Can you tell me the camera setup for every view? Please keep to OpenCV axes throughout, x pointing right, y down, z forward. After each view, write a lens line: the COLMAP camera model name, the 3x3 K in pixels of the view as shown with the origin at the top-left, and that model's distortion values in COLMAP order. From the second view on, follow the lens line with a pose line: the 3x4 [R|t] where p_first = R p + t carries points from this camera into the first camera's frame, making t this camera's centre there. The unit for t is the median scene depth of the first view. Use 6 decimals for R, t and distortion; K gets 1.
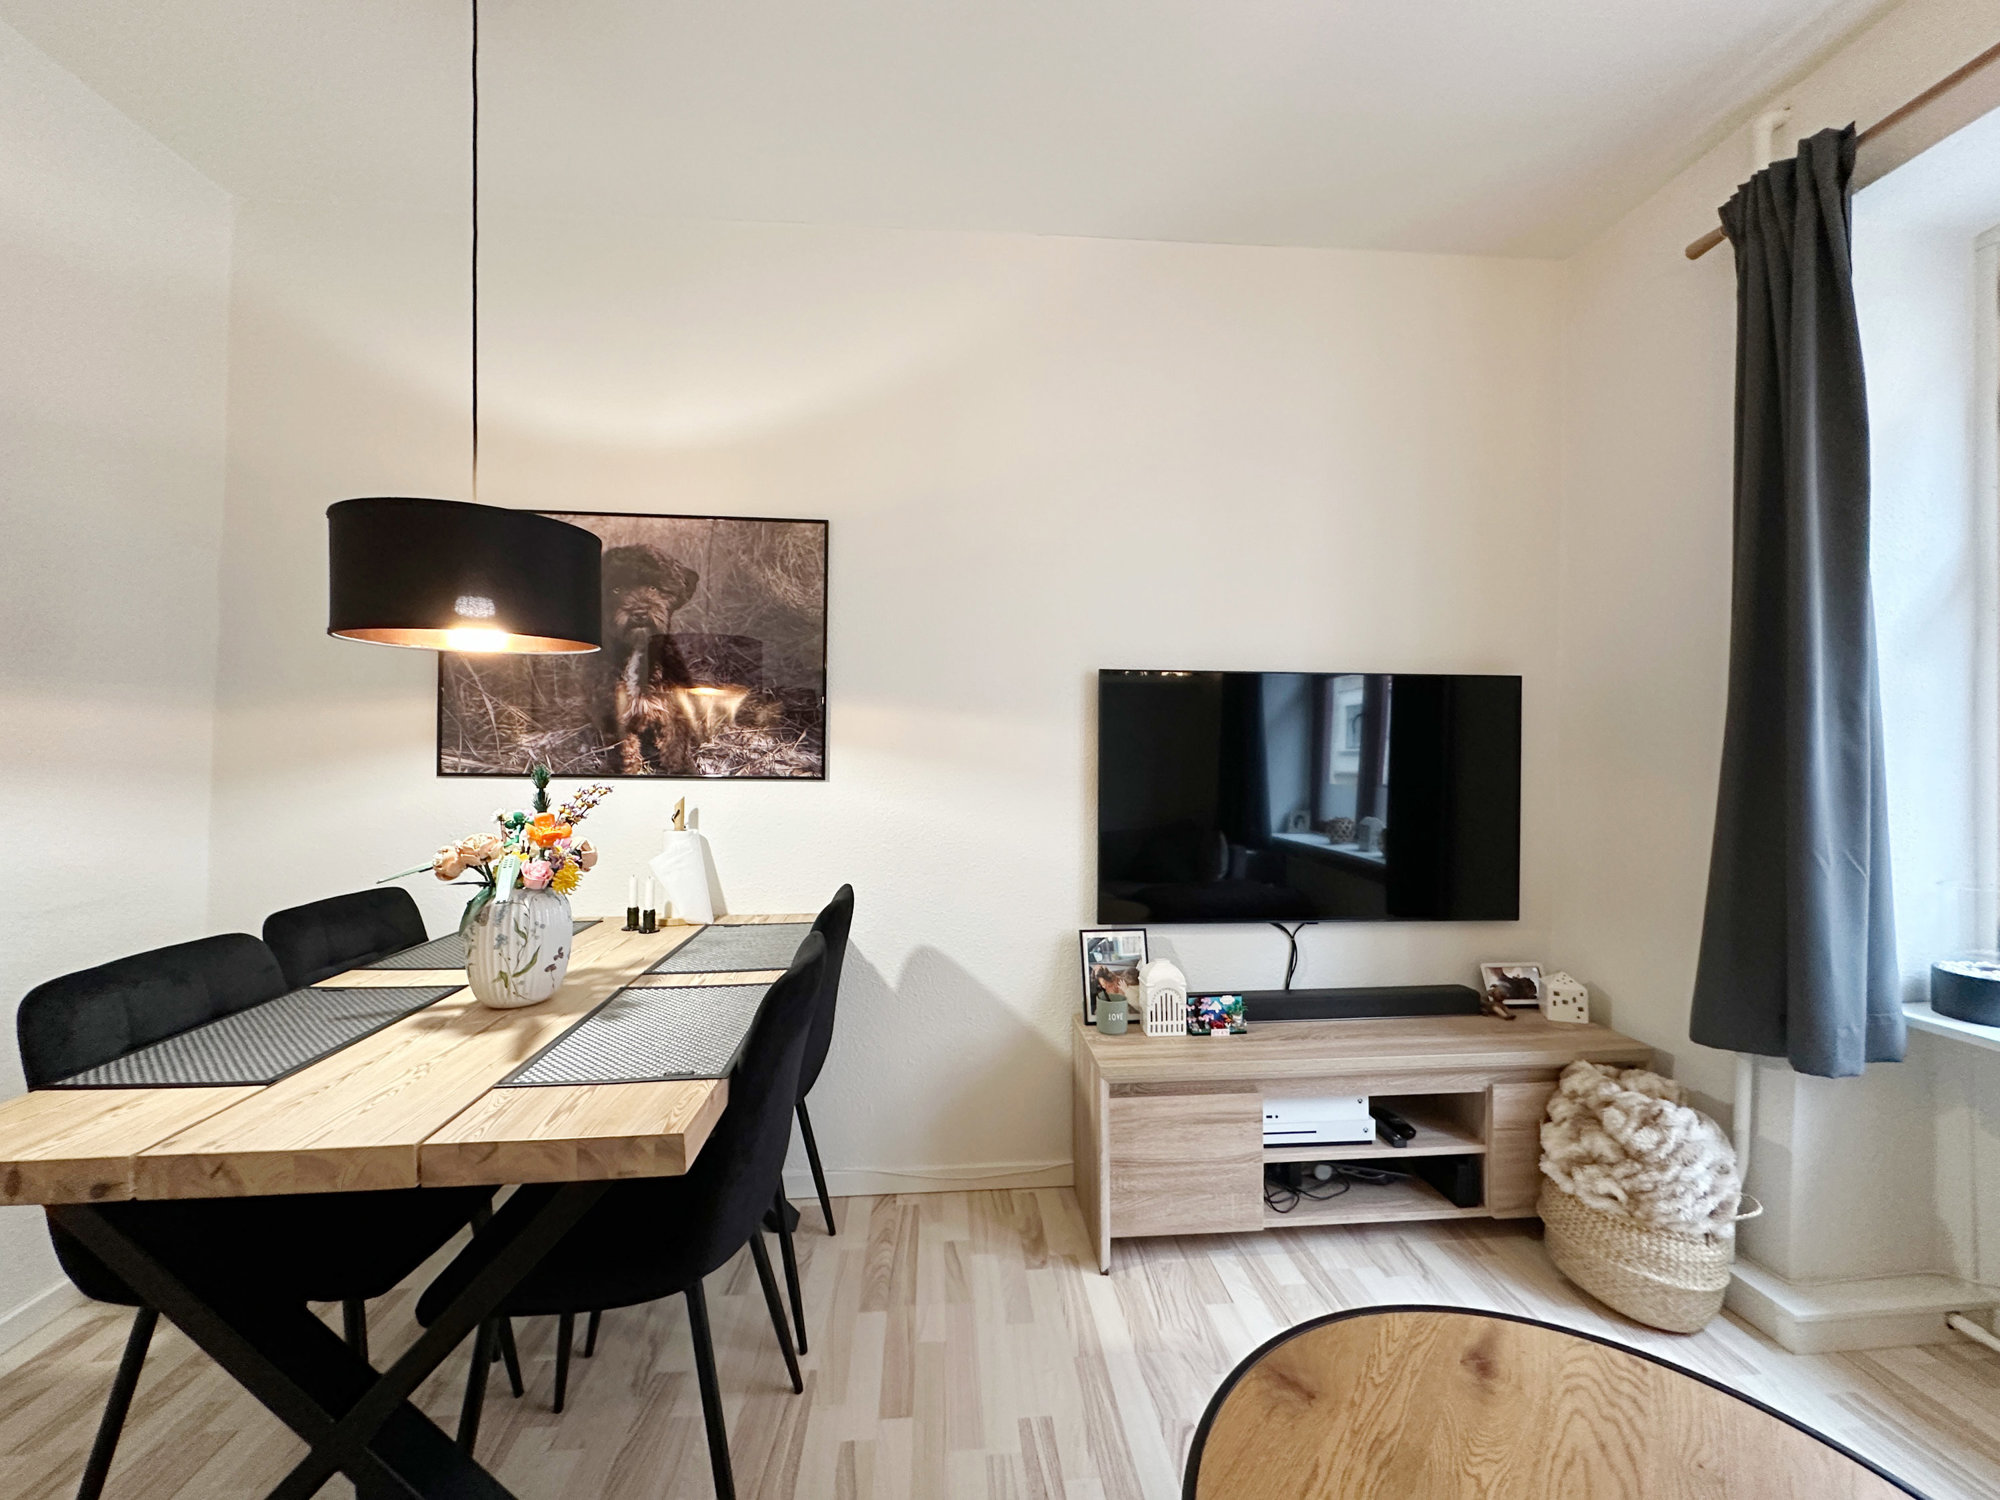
lens RADIAL K [[795.2, 0, 989.0], [0, 795.2, 751.8], [0, 0, 1]] dist [0.000070, -0.000062]
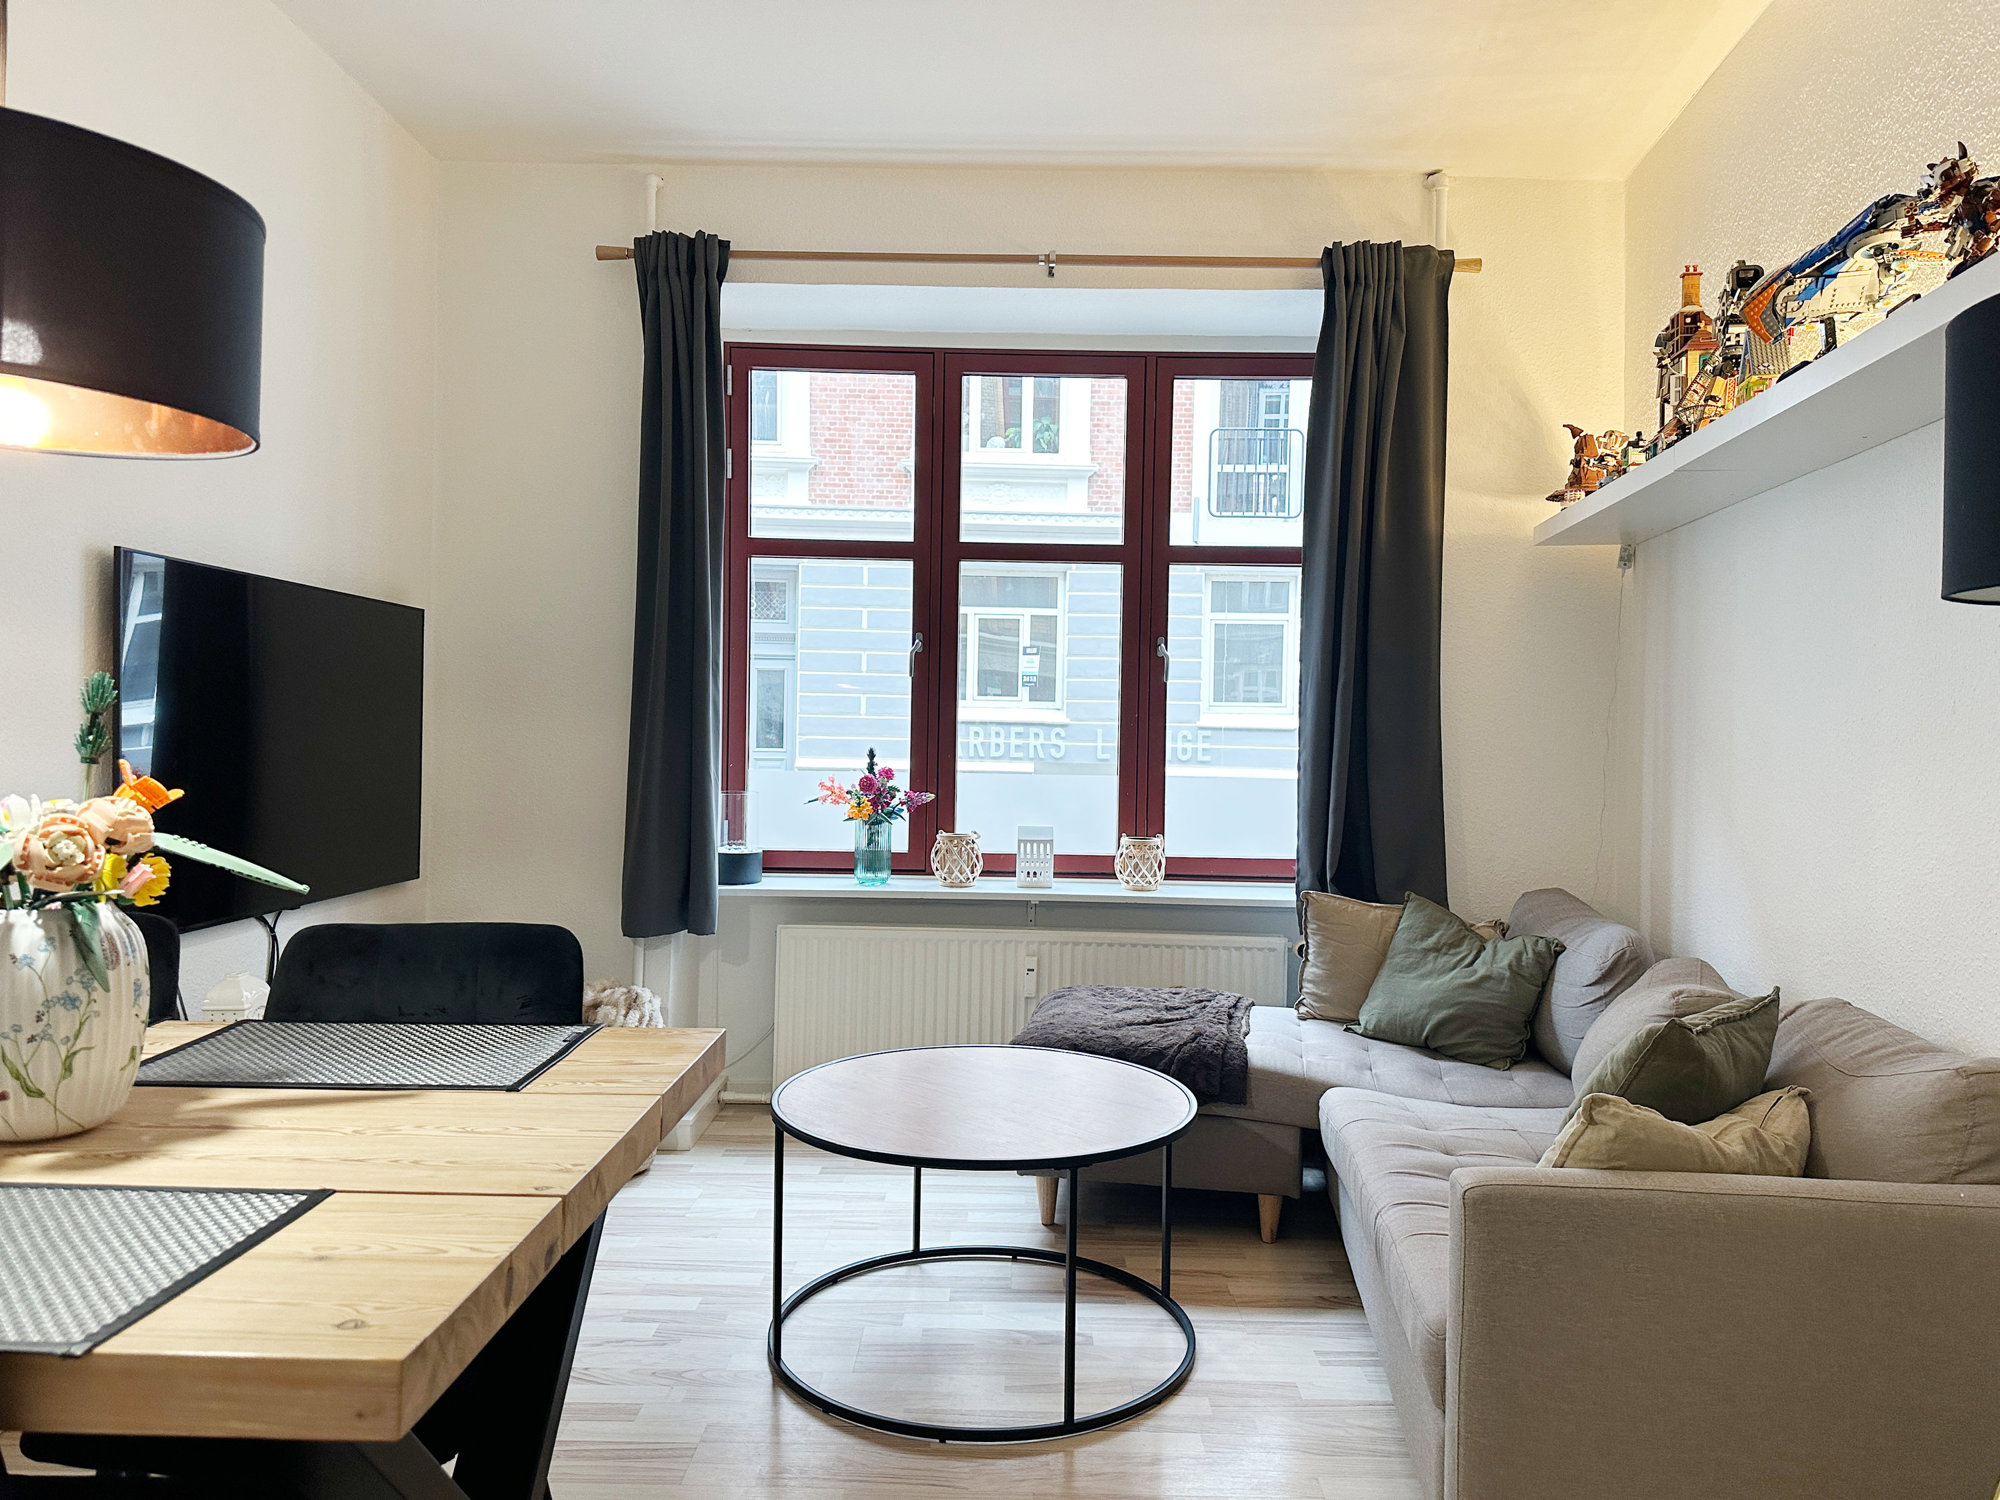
lens RADIAL K [[1421.4, 0, 999.7], [0, 1421.4, 747.4], [0, 0, 1]] dist [0.006495, -0.002245]
pose [[0.100760, -0.016670, 0.994771, -0.975393], [-0.017052, 0.999684, 0.018480, 0.024788], [-0.994765, -0.018825, 0.100444, 0.196820]]
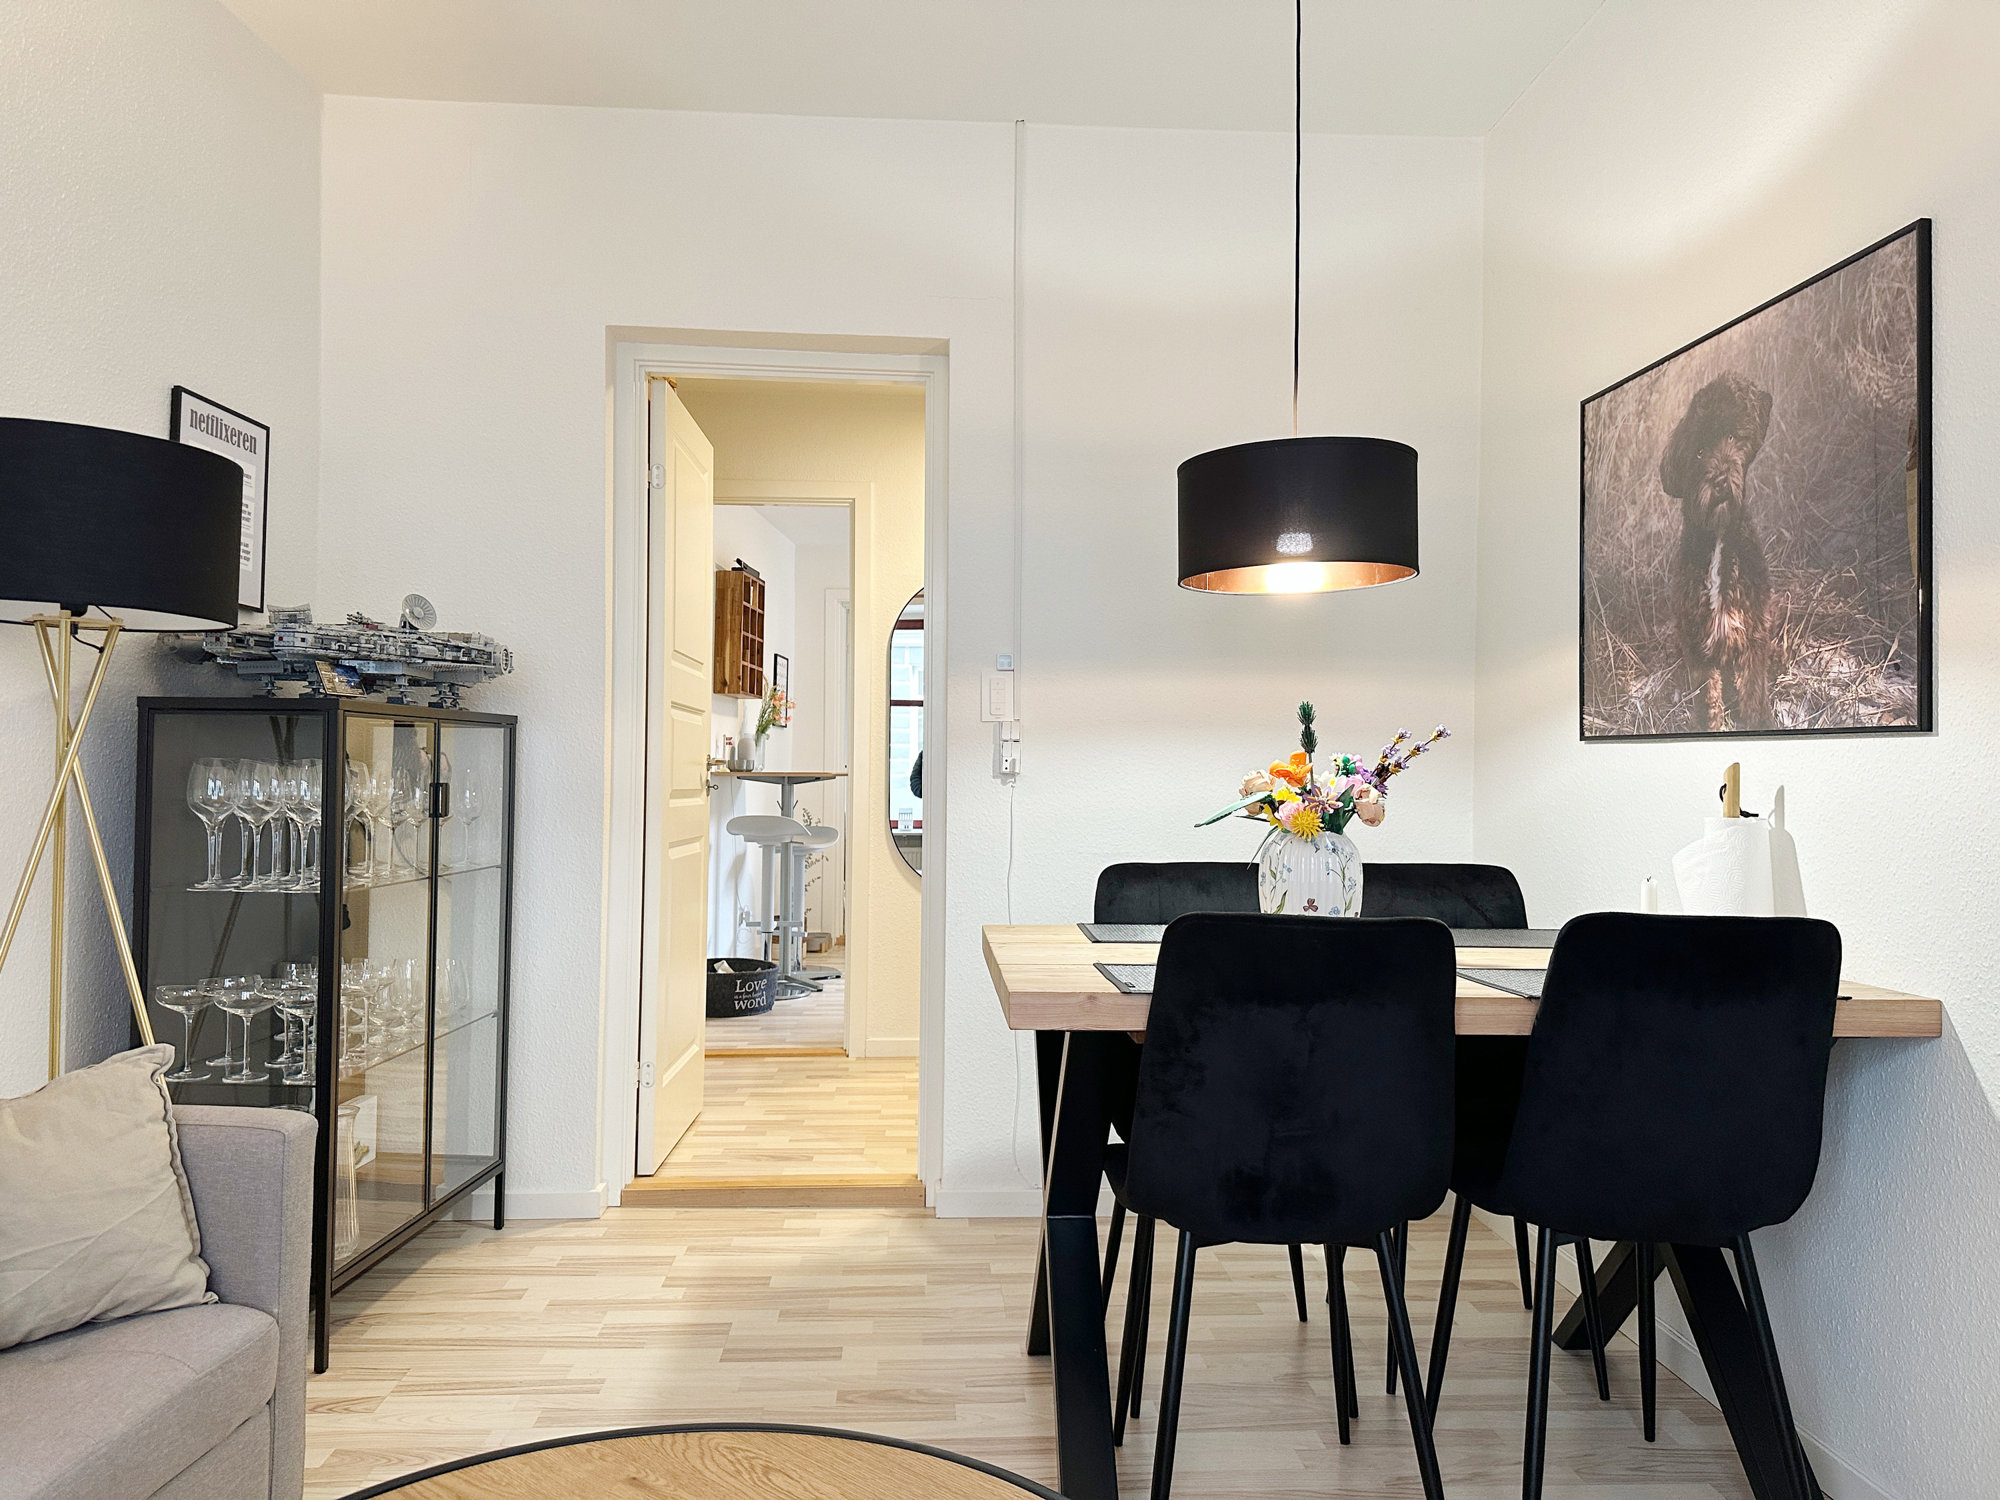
lens RADIAL K [[1421.4, 0, 993.4], [0, 1421.4, 752.2], [0, 0, 1]] dist [0.006495, -0.002245]
pose [[-0.030103, -0.018176, -0.999382, 0.727329], [-0.012157, 0.999767, -0.017817, 0.073011], [0.999473, 0.011613, -0.030317, 0.447250]]
